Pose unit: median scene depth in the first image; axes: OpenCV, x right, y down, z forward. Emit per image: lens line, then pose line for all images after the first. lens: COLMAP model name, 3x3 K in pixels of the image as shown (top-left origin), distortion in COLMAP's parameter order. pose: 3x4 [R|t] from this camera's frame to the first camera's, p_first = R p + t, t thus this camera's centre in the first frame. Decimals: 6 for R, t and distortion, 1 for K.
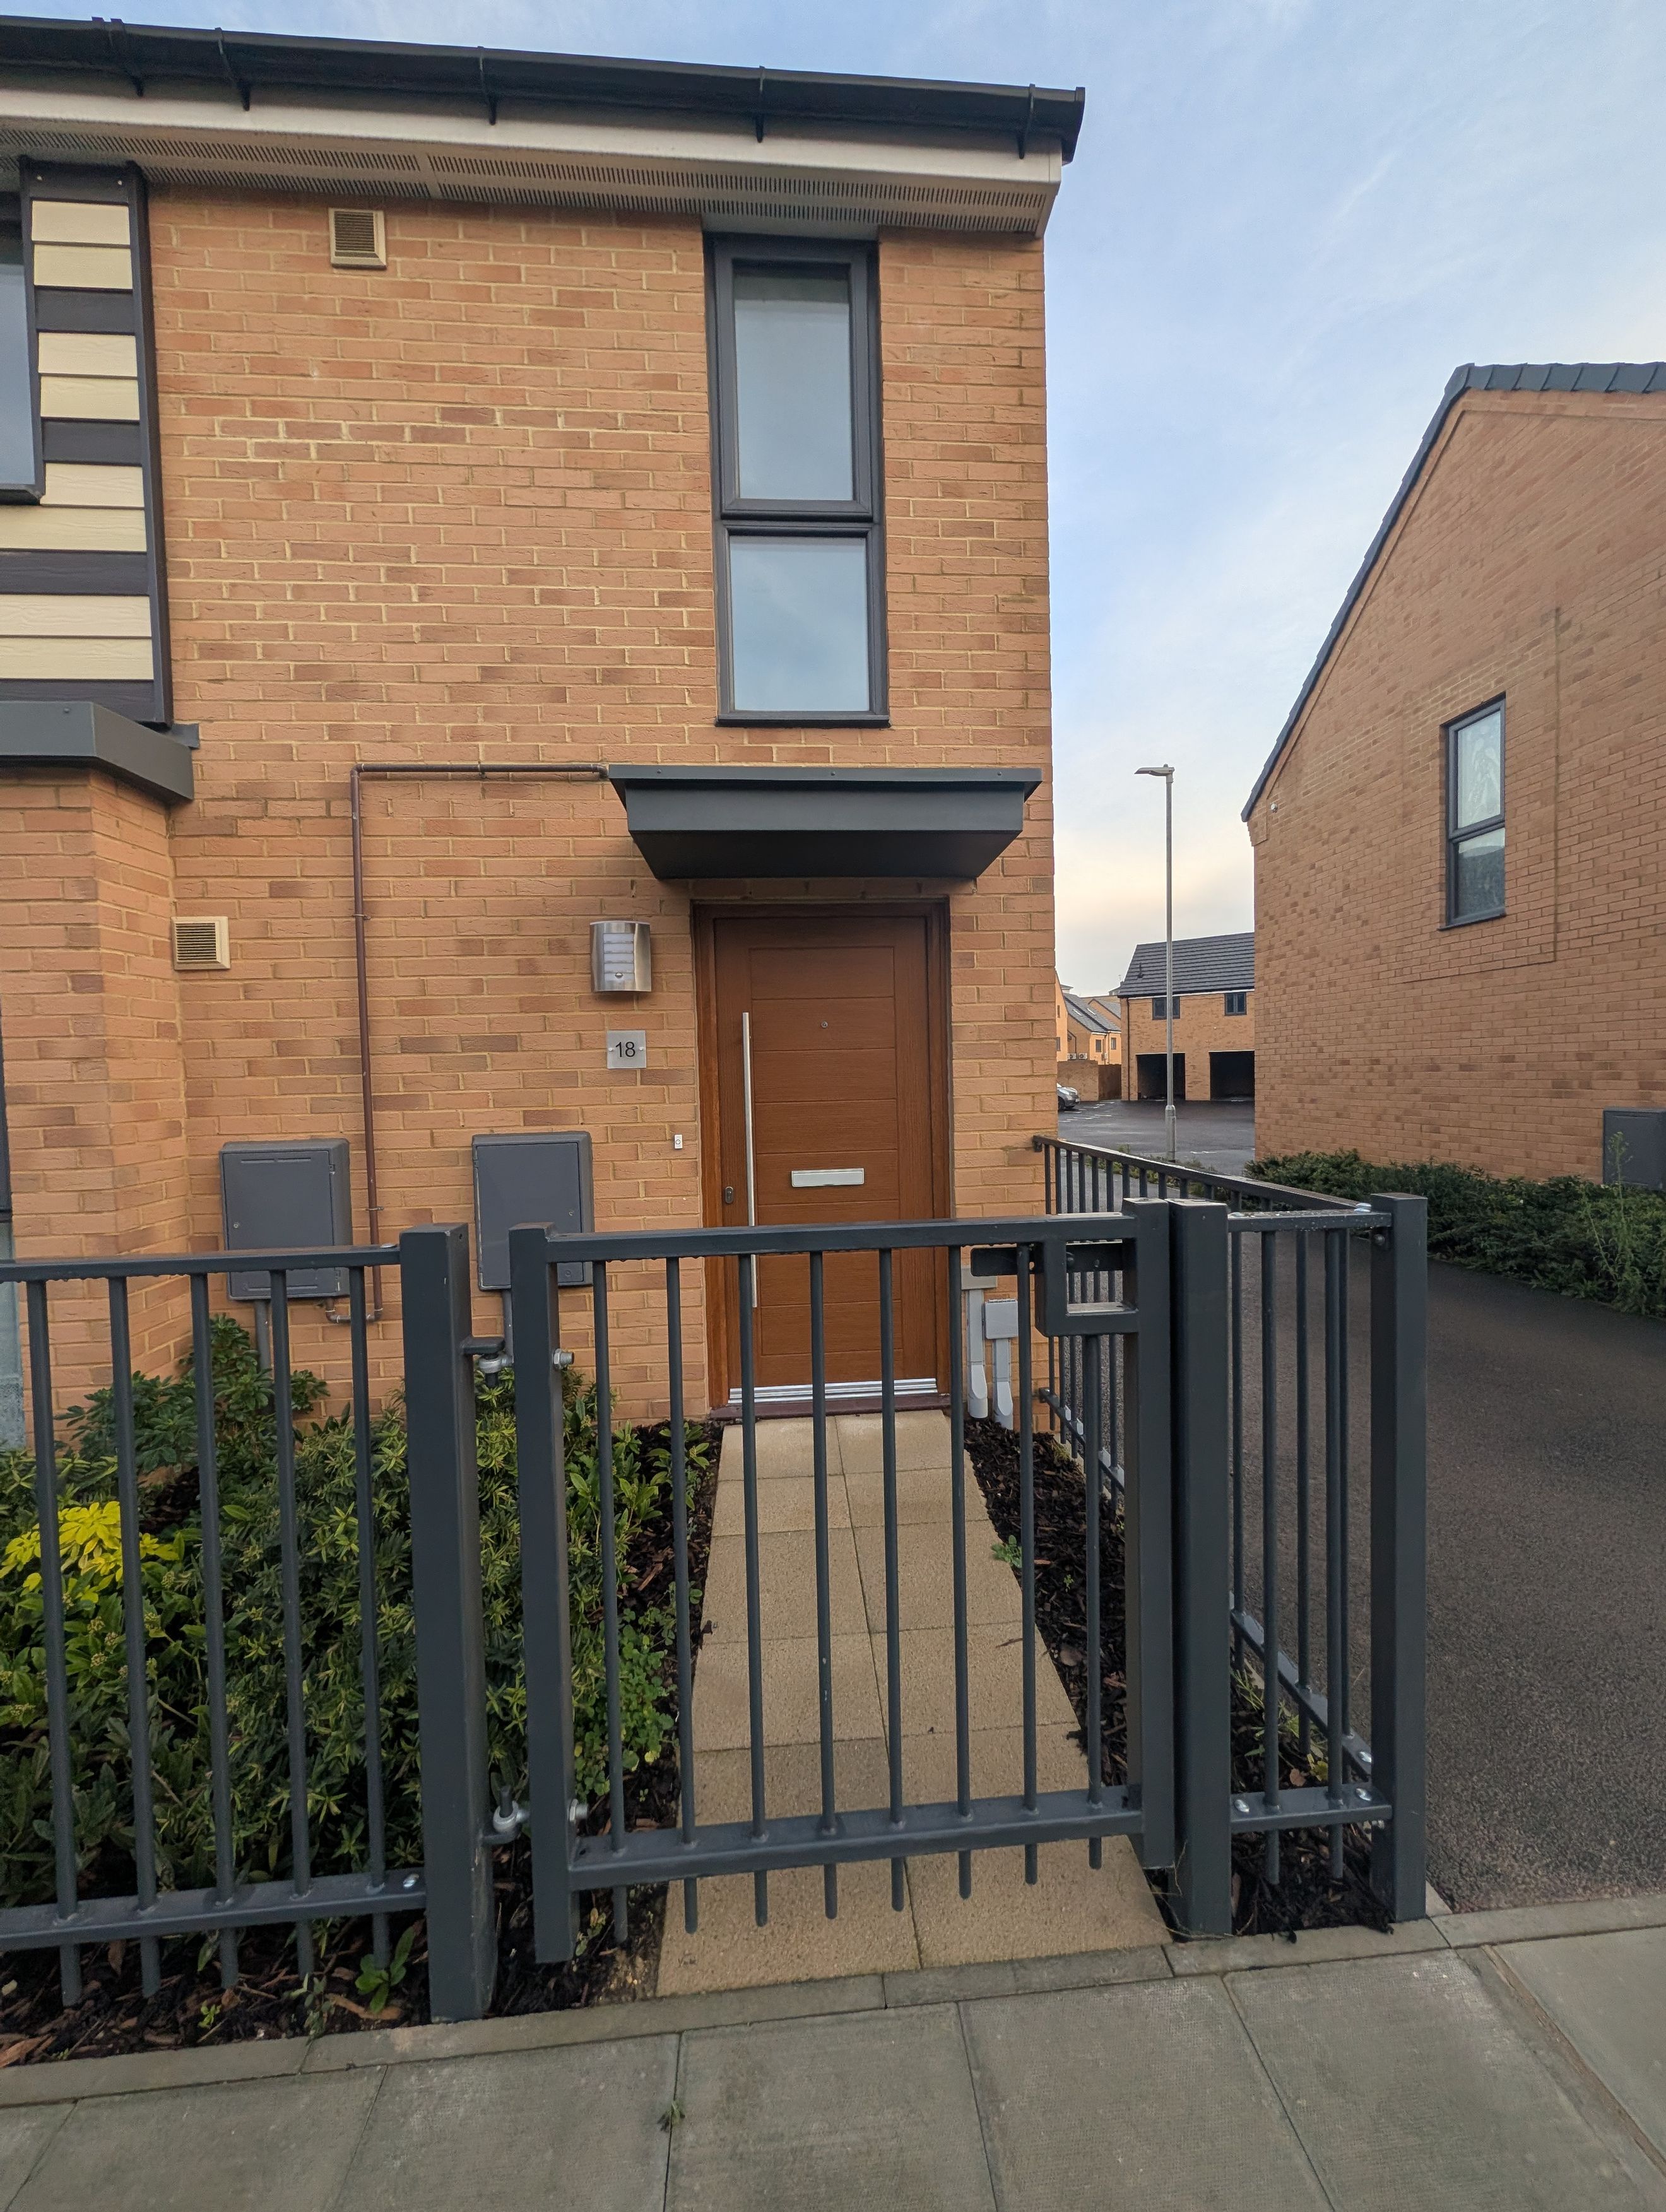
lens RADIAL K [[800.8, 0, 822.1], [0, 800.8, 1107.8], [0, 0, 1]] dist [0.000017, 0.000544]
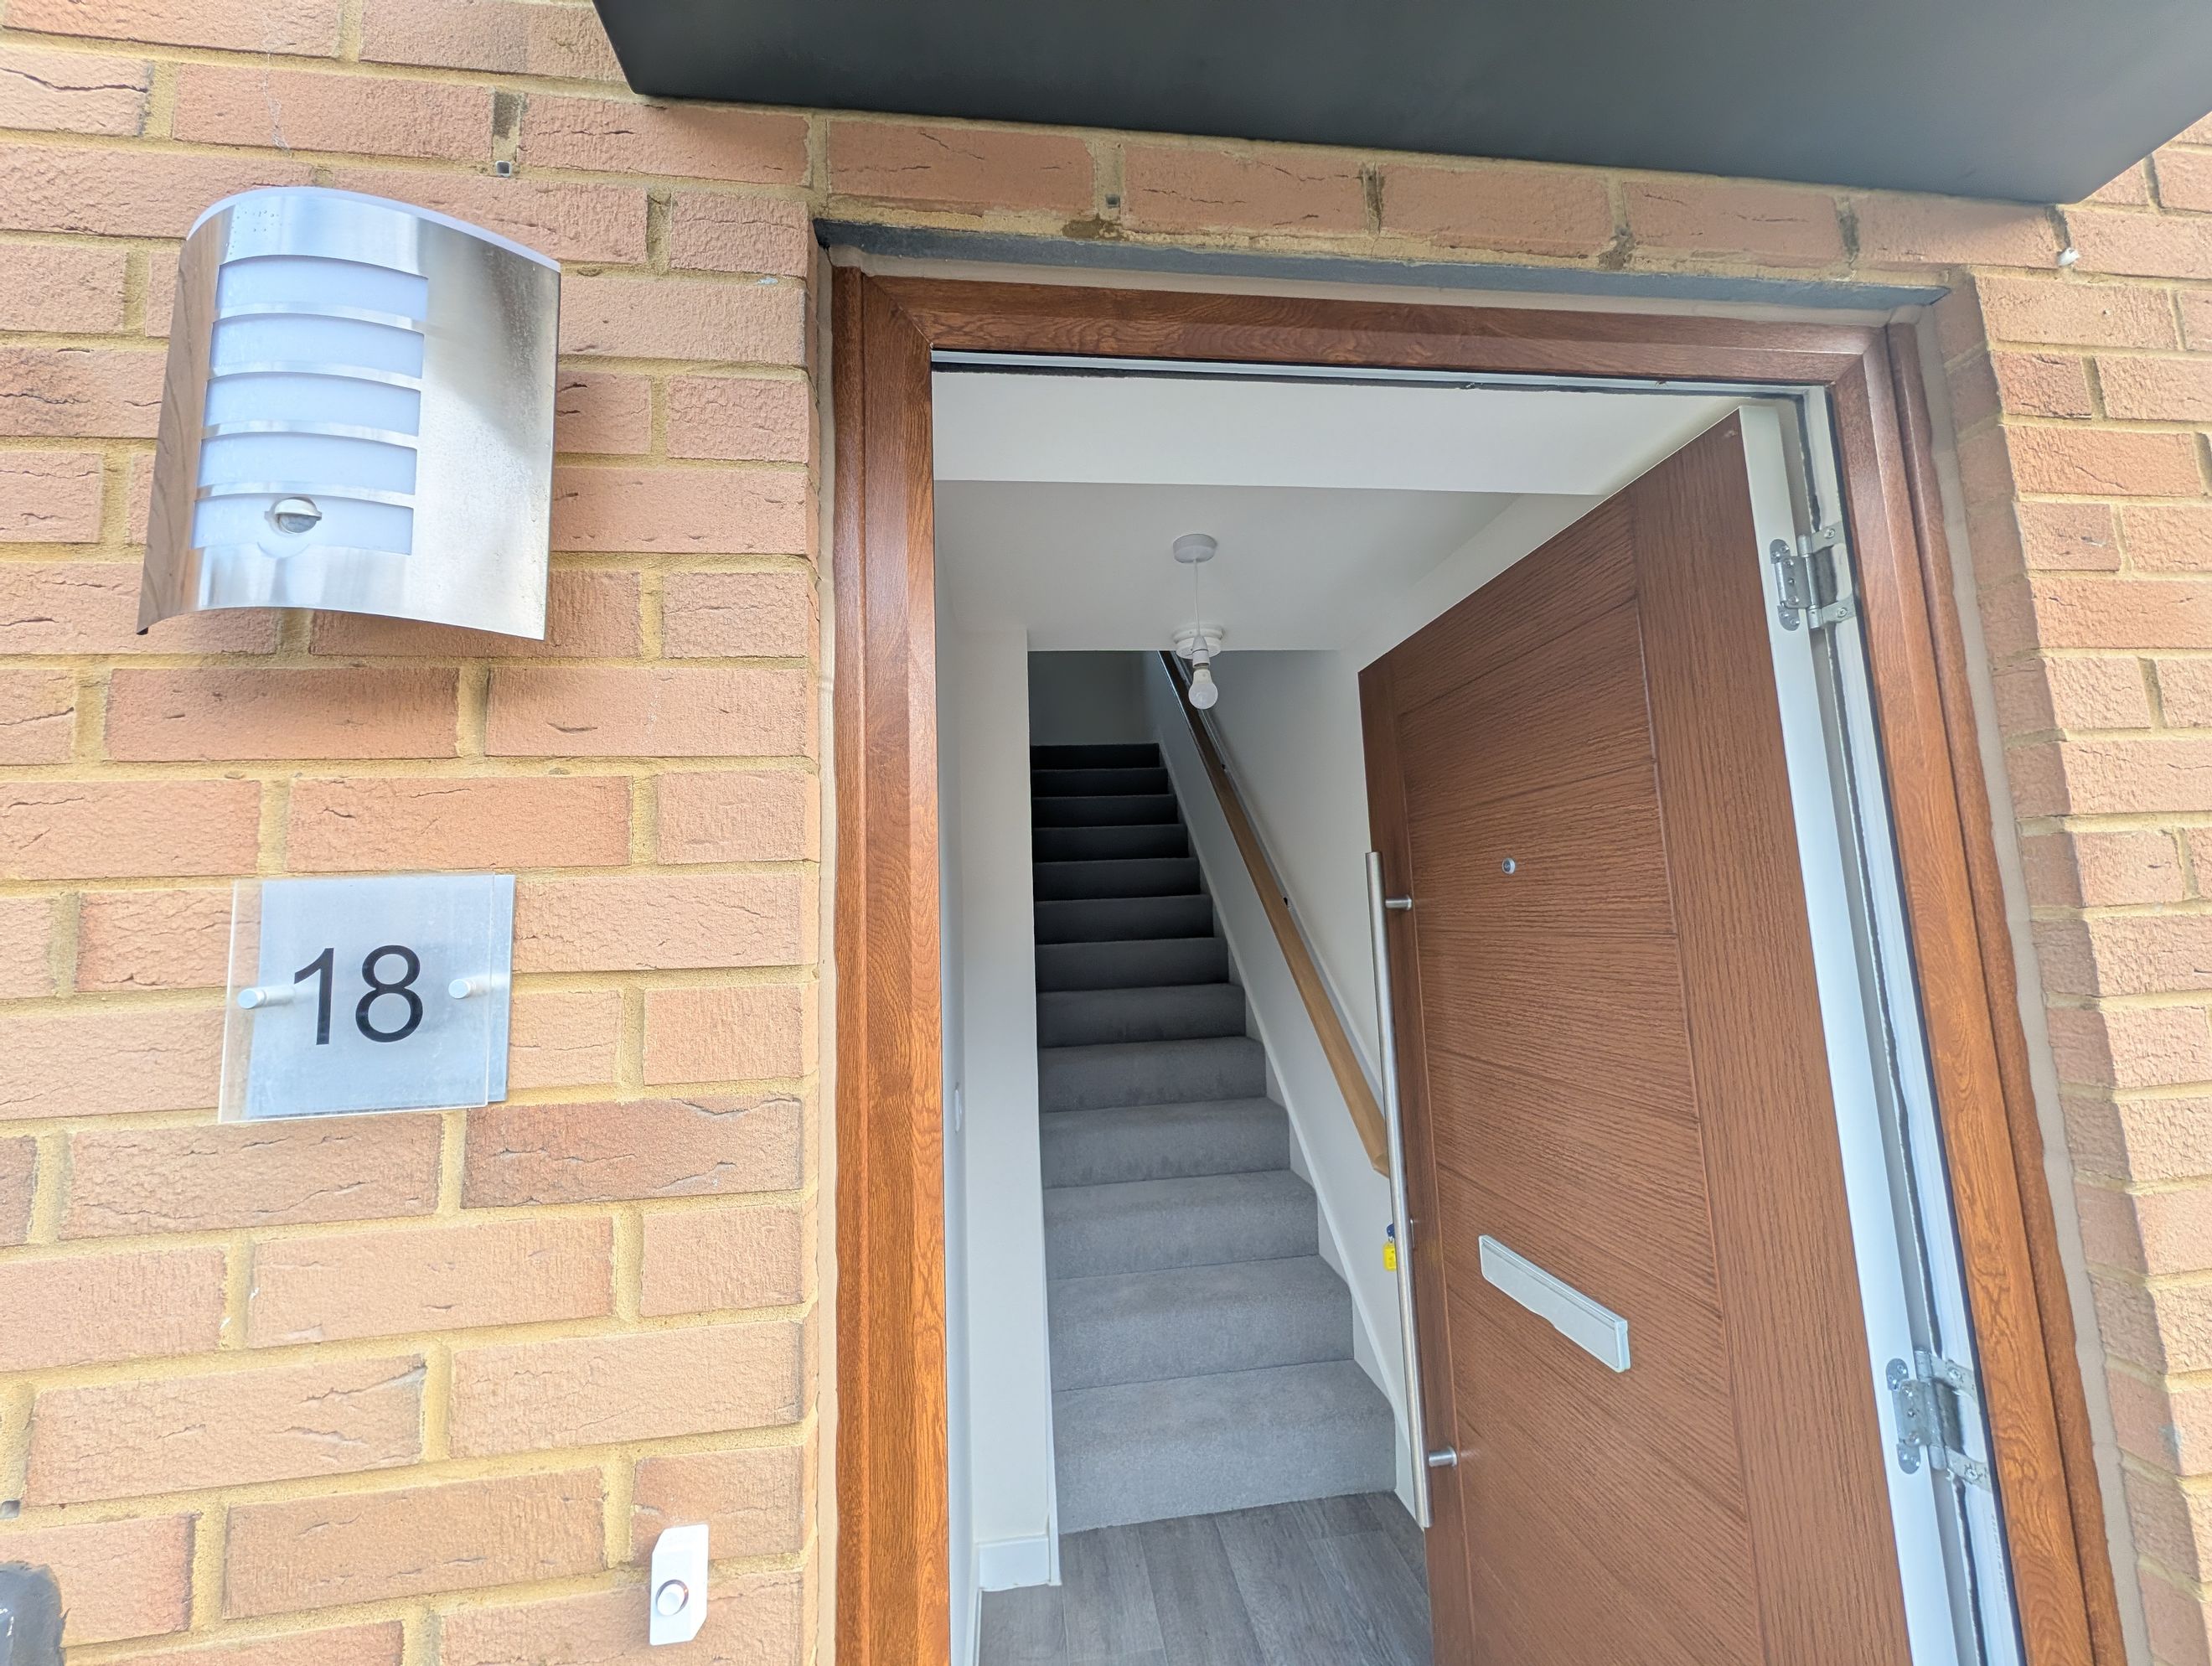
lens RADIAL K [[800.8, 0, 1093.4], [0, 800.8, 831.2], [0, 0, 1]] dist [0.000017, 0.000544]
pose [[0.998996, -0.008999, 0.043895, -0.106685], [0.015692, 0.987853, -0.154599, -0.078563], [-0.041971, 0.155132, 0.987002, 0.836234]]
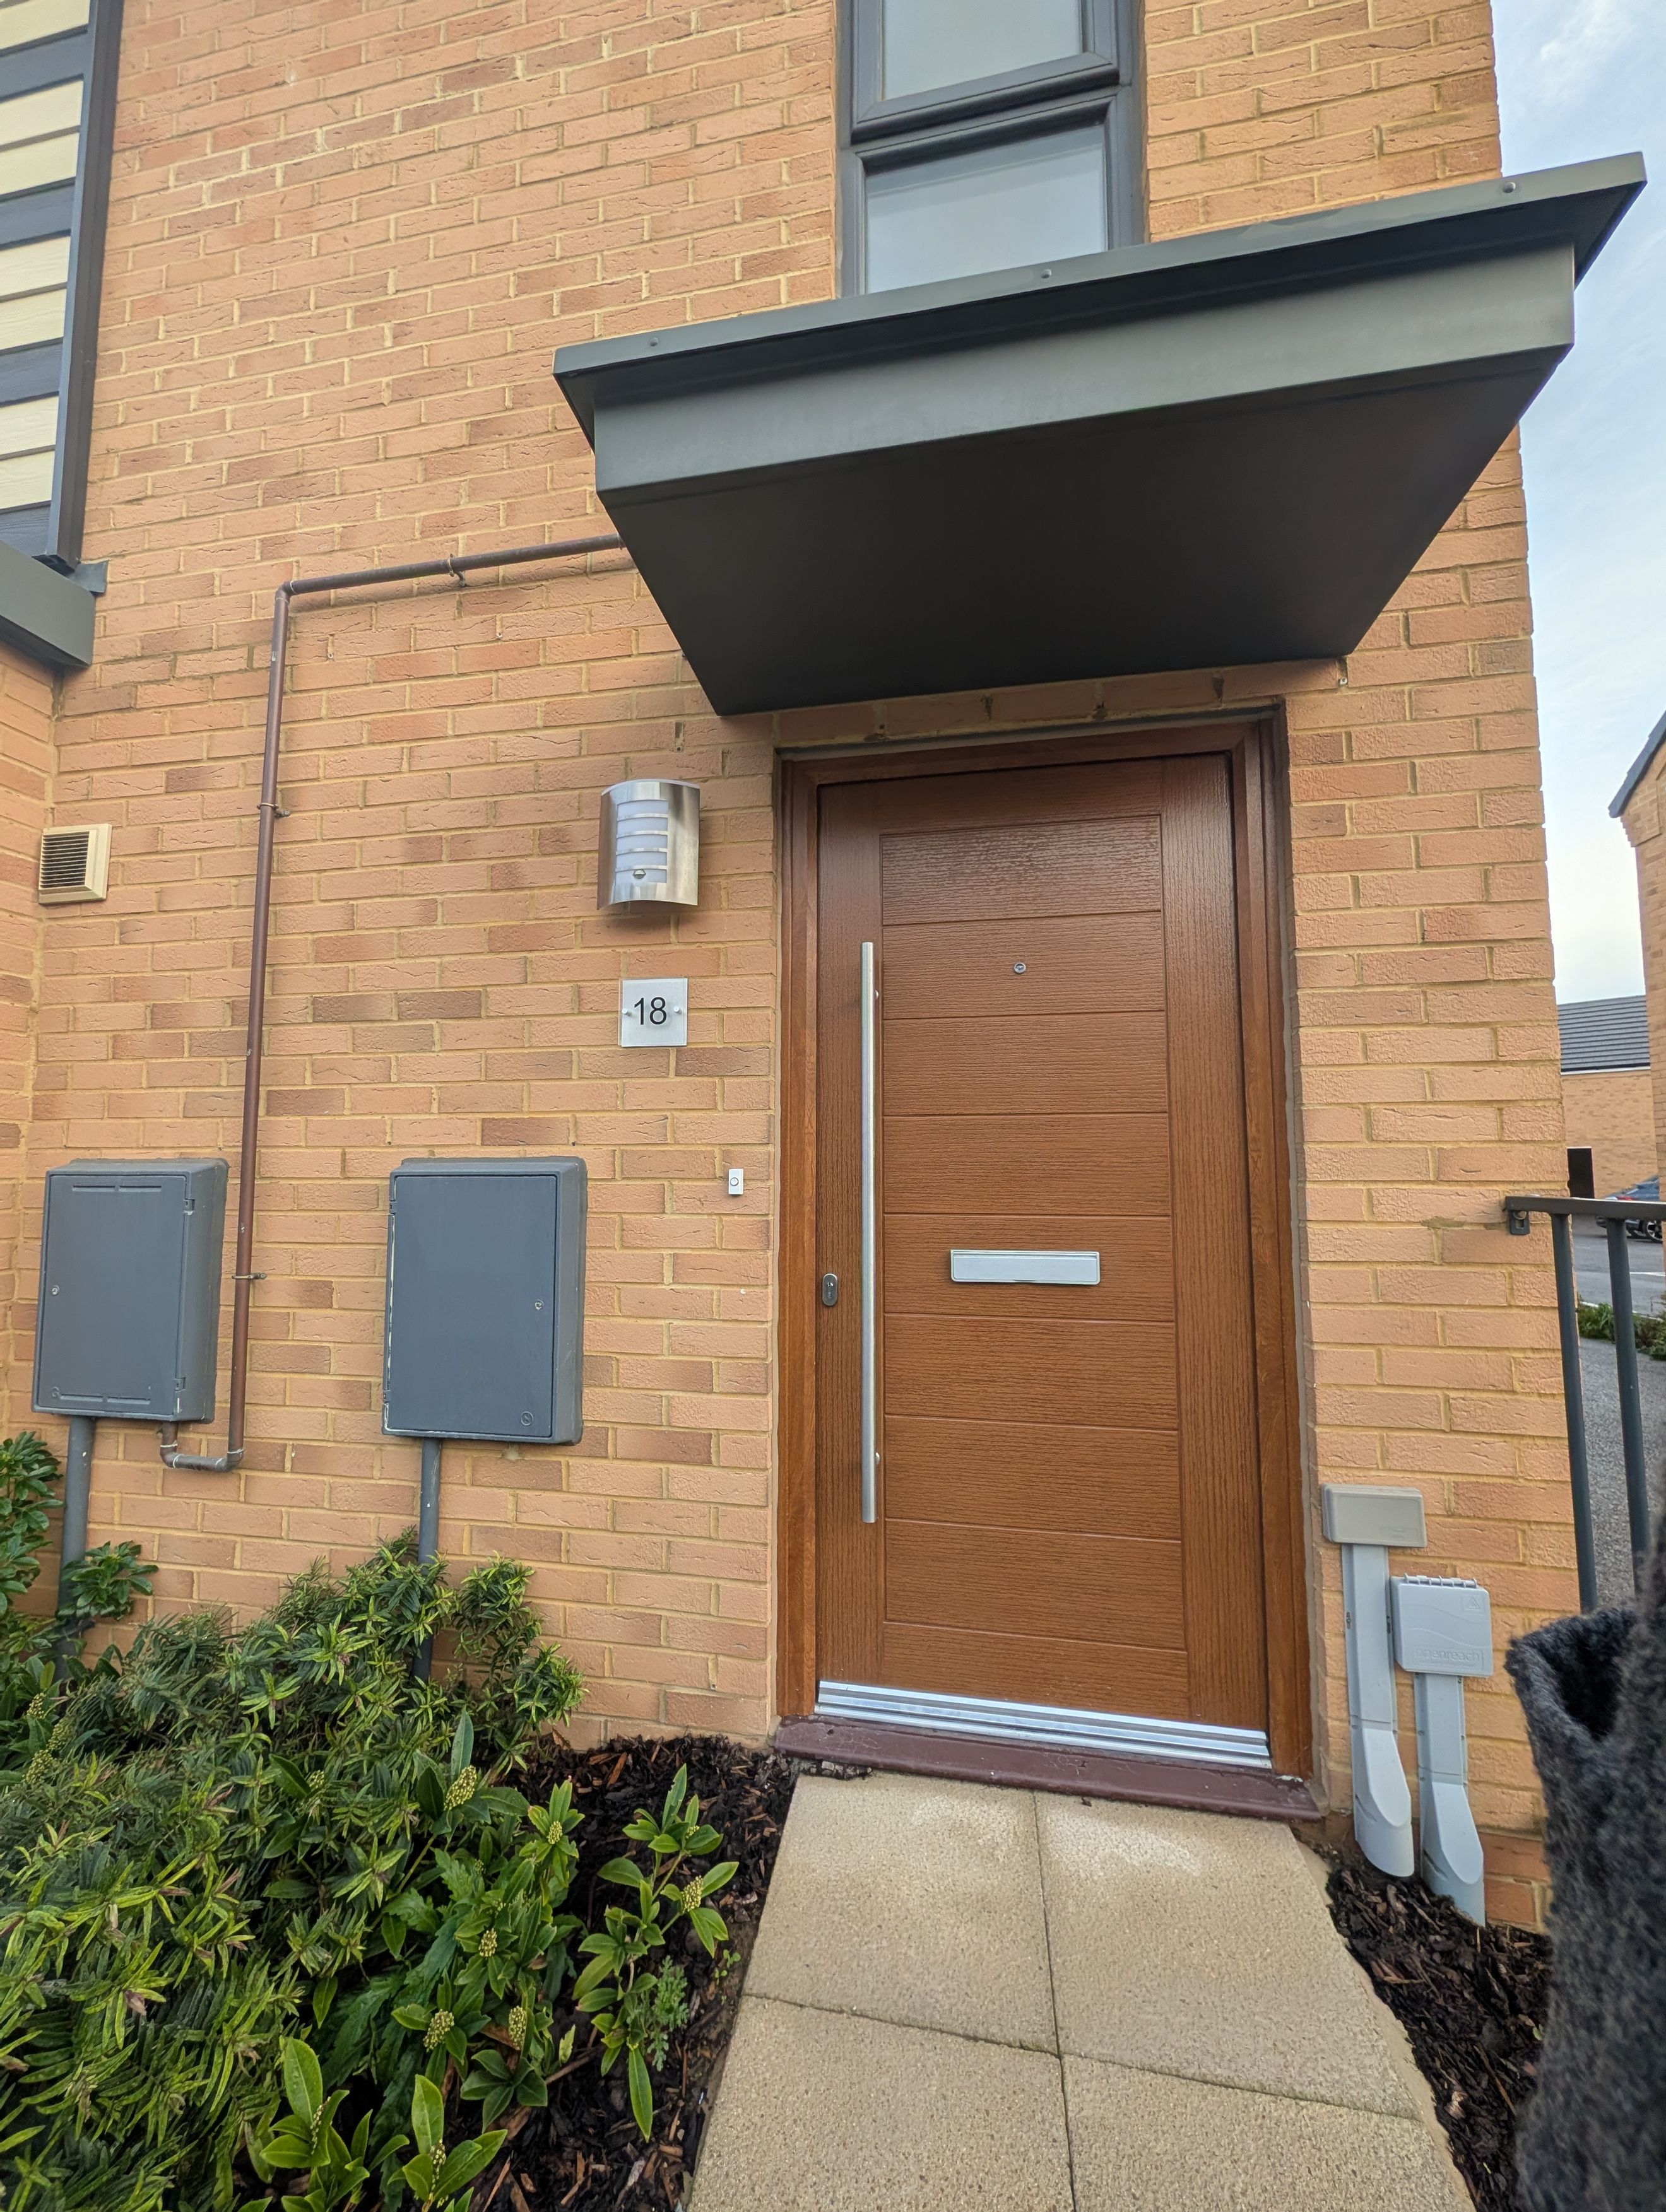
lens RADIAL K [[800.8, 0, 822.9], [0, 800.8, 1113.2], [0, 0, 1]] dist [0.000017, 0.000544]
pose [[0.970733, 0.009857, -0.239960, 0.004645], [-0.035763, 0.993950, -0.103844, 0.050897], [0.237485, 0.109387, 0.965213, 0.503394]]
